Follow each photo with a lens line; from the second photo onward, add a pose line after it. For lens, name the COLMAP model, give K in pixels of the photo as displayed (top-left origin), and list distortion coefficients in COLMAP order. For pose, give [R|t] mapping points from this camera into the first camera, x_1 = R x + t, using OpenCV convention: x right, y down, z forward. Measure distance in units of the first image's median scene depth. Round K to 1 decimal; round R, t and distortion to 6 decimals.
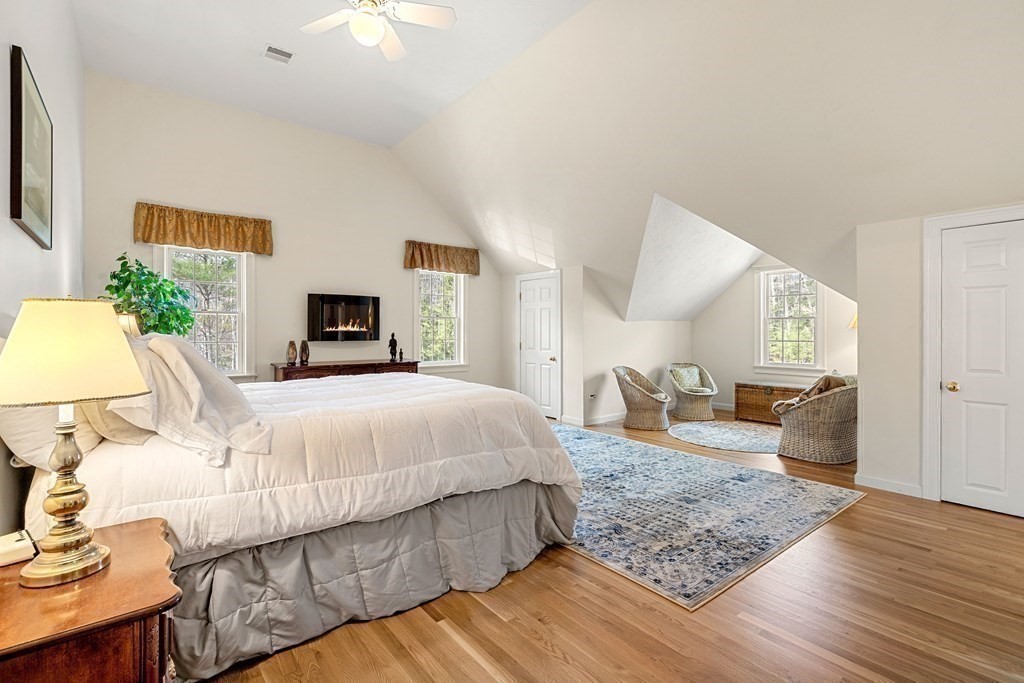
lens RADIAL K [[468.4, 0, 507.8], [0, 468.4, 335.8], [0, 0, 1]] dist [-0.005367, 0.000869]
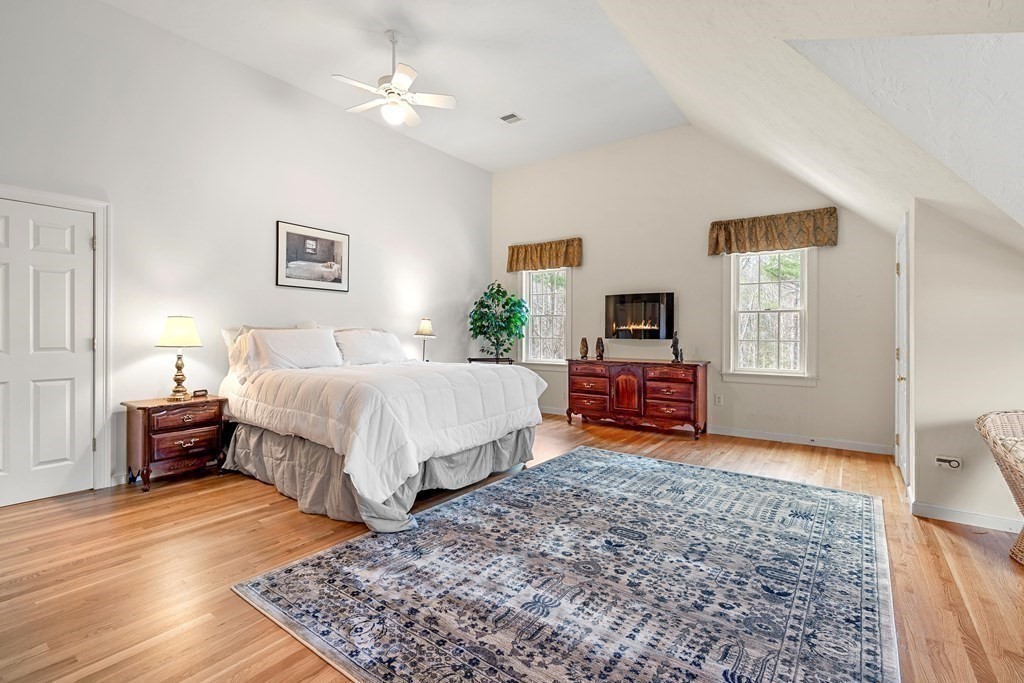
lens RADIAL K [[468.4, 0, 509.4], [0, 468.4, 334.5], [0, 0, 1]] dist [-0.005367, 0.000869]
pose [[0.269148, 0.007959, -0.963066, 0.613279], [-0.012227, 0.999914, 0.004846, -0.000296], [0.963021, 0.010471, 0.269222, 0.508384]]
